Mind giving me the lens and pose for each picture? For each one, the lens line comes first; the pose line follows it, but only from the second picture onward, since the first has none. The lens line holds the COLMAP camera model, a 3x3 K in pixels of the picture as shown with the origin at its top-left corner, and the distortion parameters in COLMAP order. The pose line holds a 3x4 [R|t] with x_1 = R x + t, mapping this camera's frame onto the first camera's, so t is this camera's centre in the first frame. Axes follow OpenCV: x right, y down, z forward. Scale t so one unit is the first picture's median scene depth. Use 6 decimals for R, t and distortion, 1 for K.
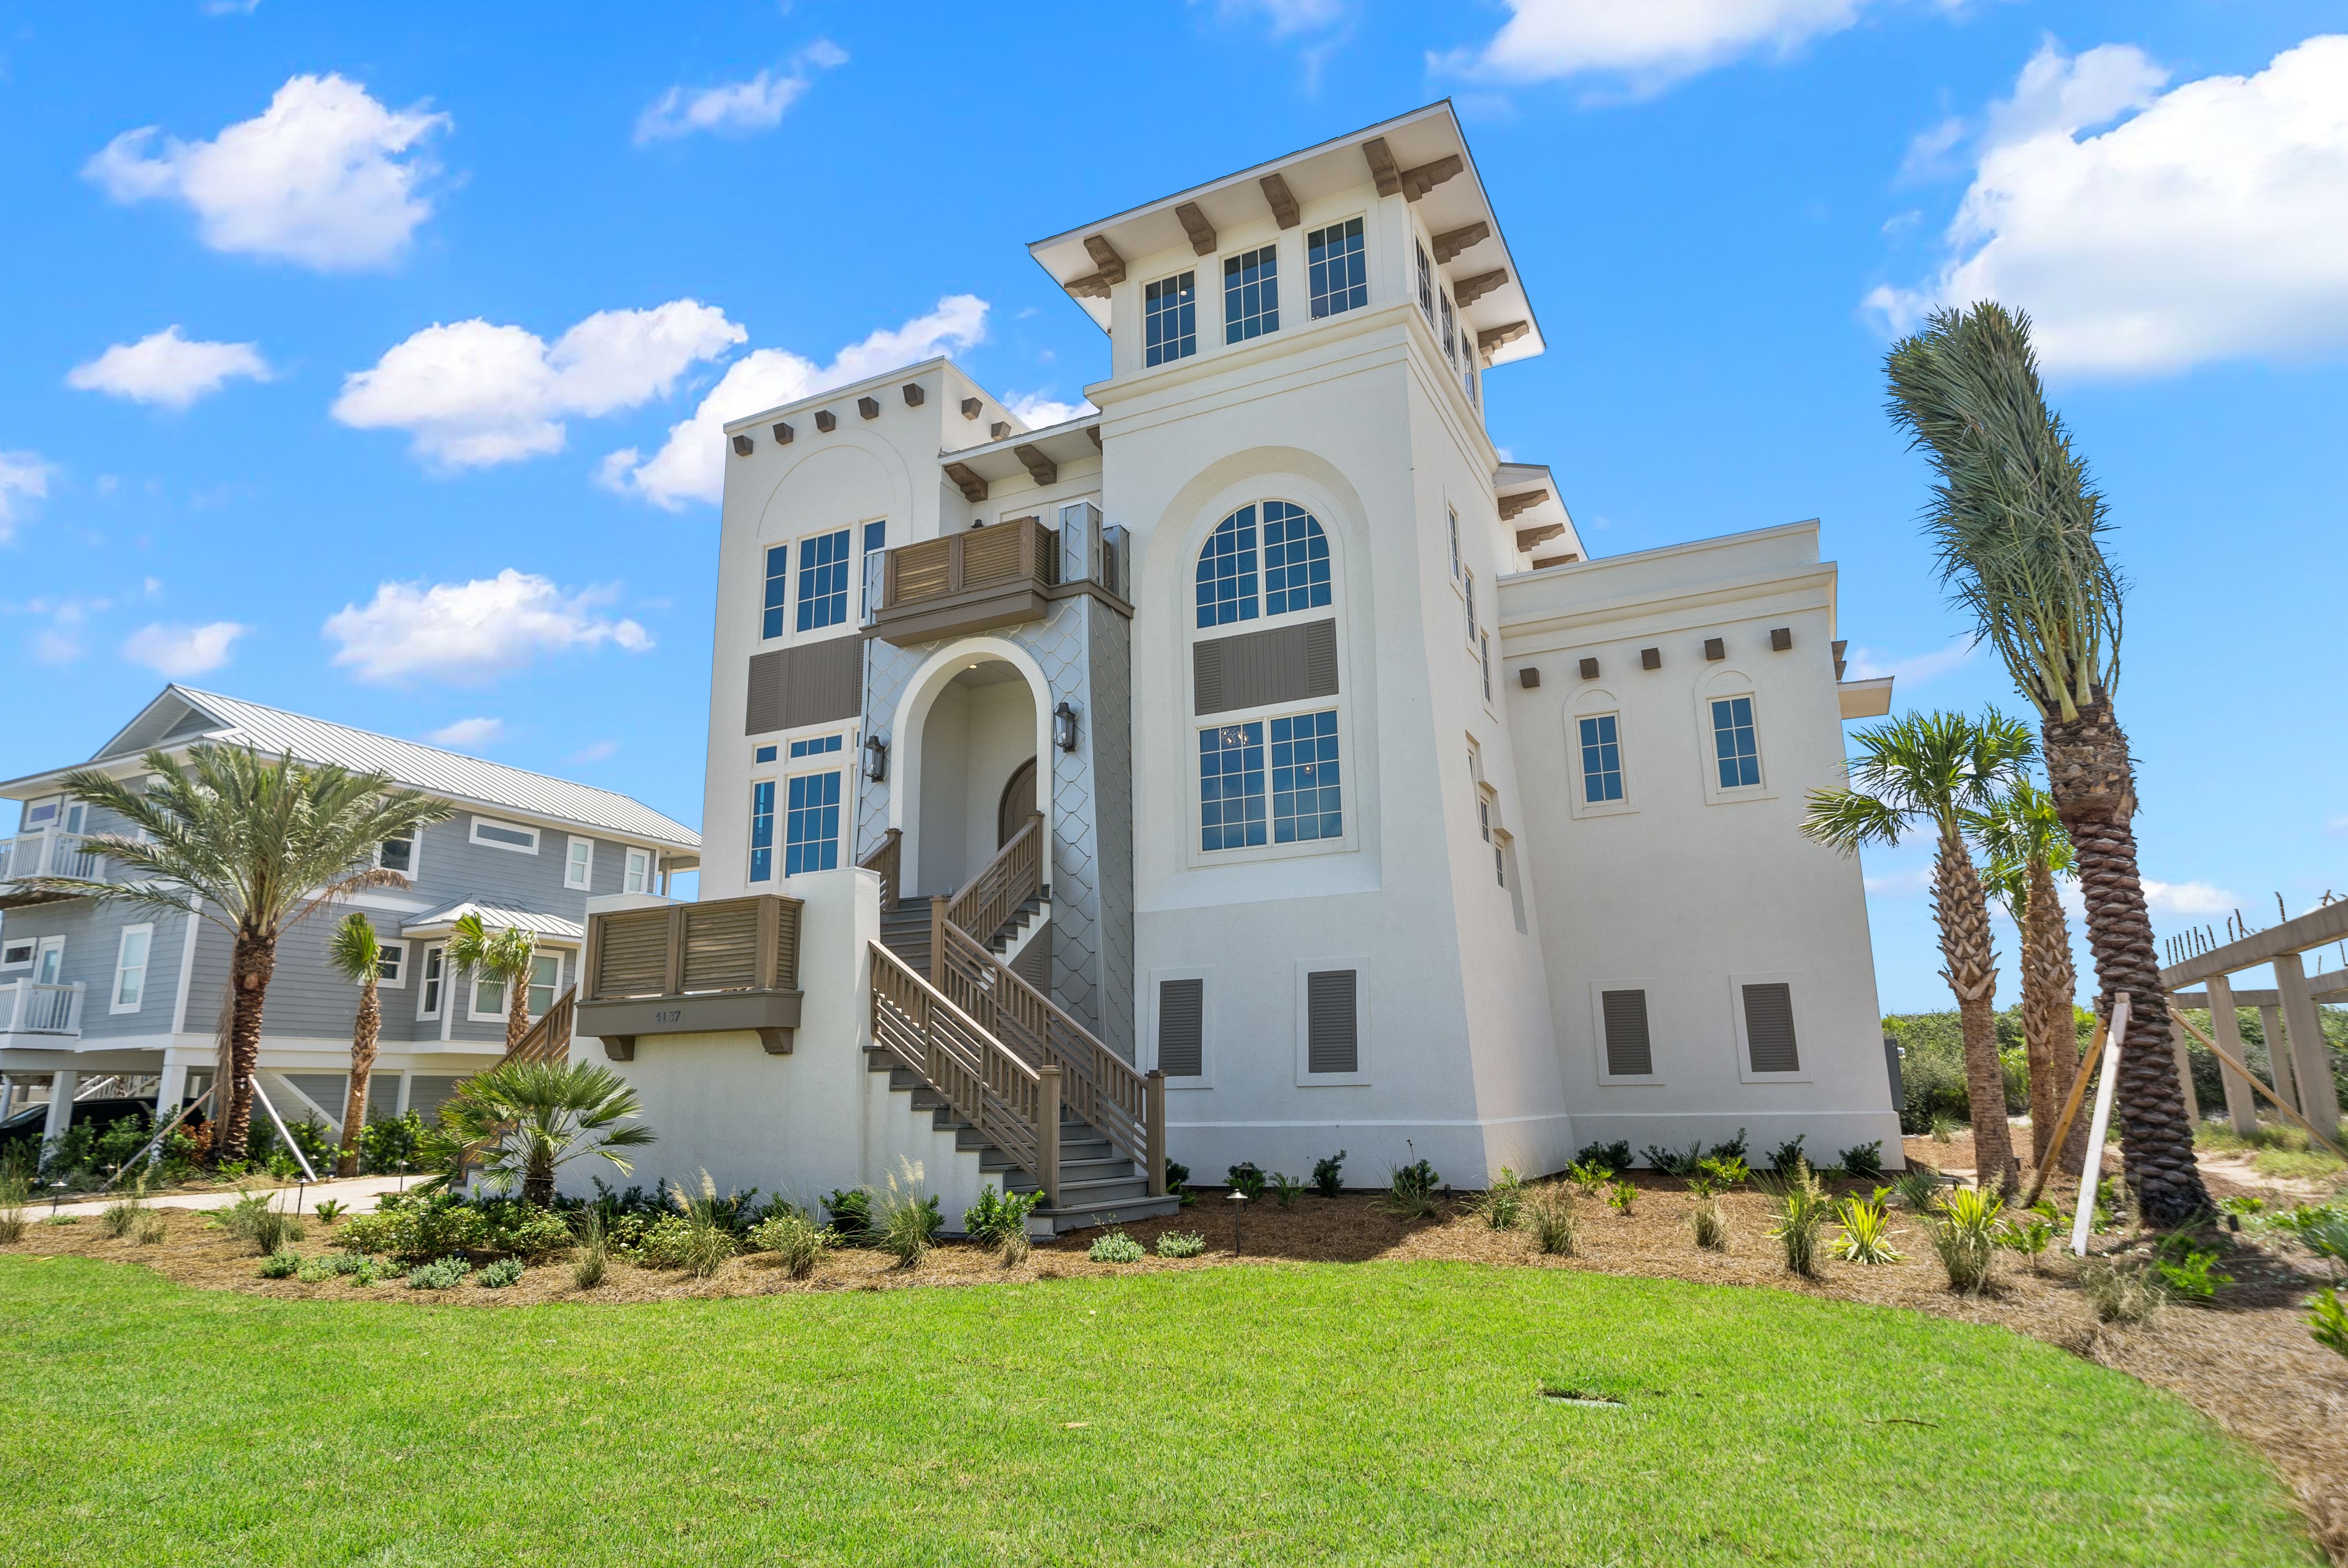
lens RADIAL K [[1338.8, 0, 1175.8], [0, 1338.8, 790.4], [0, 0, 1]] dist [-0.002278, -0.000434]
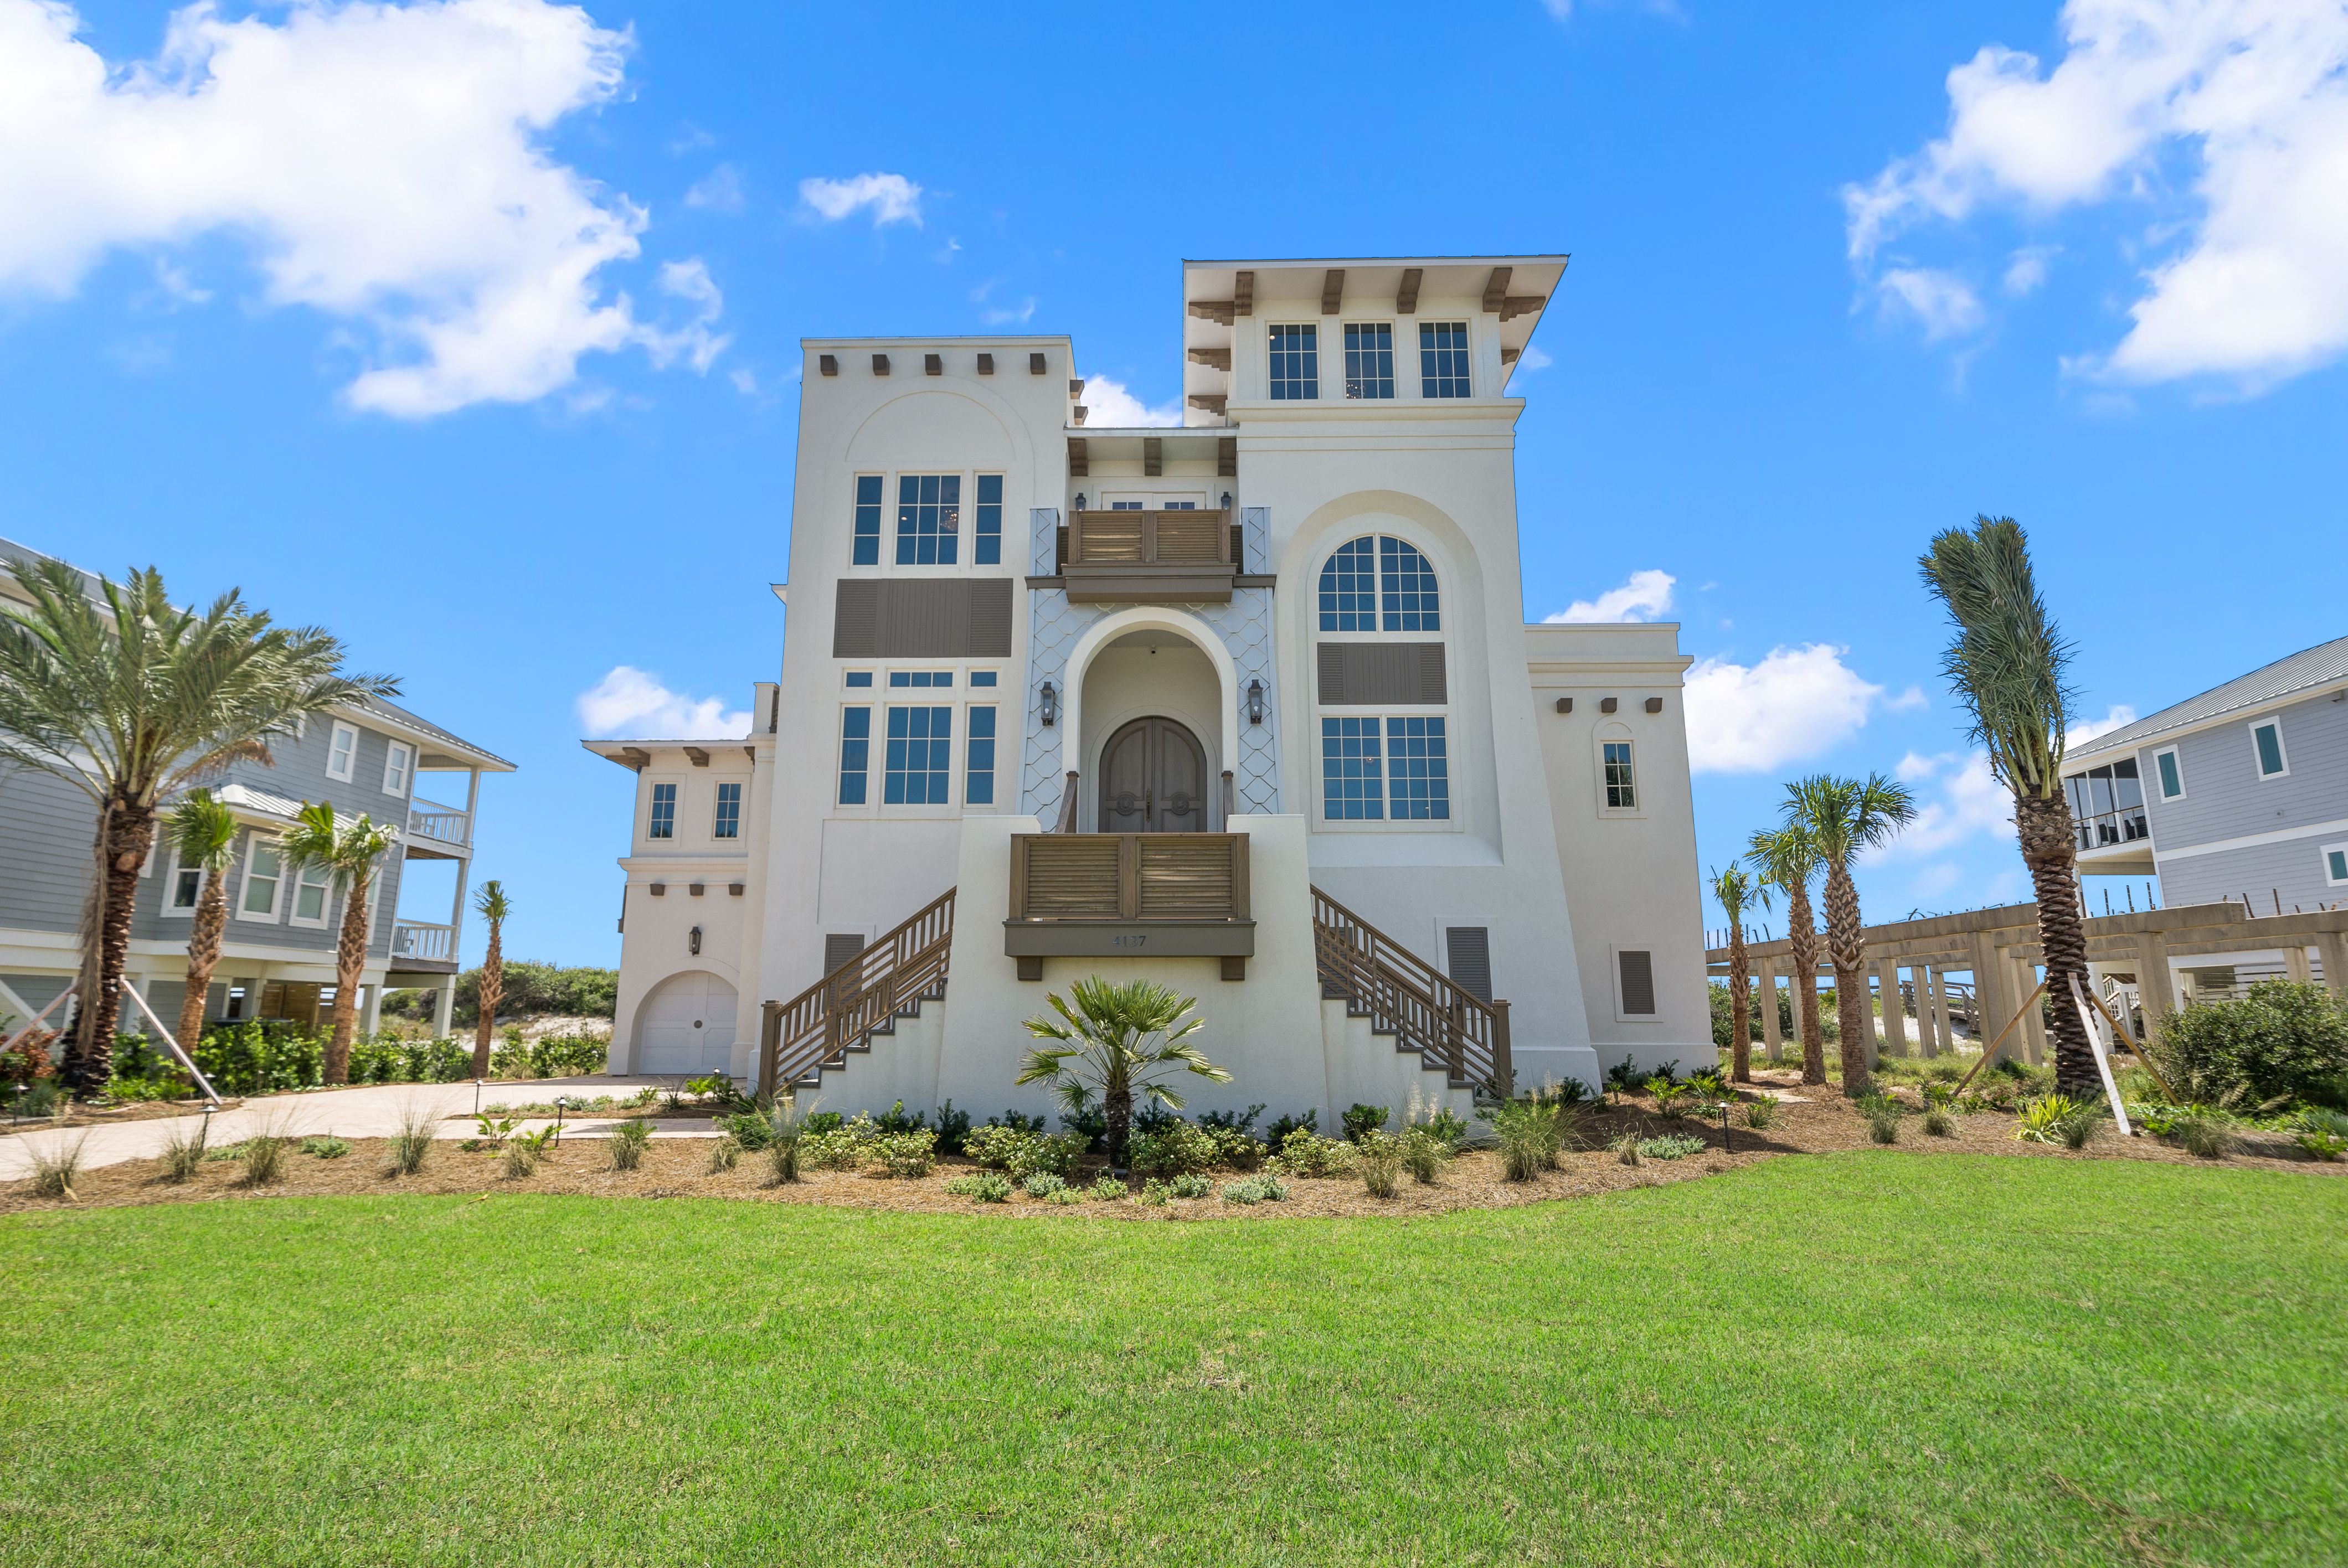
lens RADIAL K [[1143.1, 0, 1186.1], [0, 1143.1, 792.8], [0, 0, 1]] dist [-0.002627, -0.000020]
pose [[0.902264, 0.102863, 0.418735, -0.485184], [-0.113404, 0.993549, 0.000287, 0.033305], [-0.416005, -0.047745, 0.908108, 0.121355]]
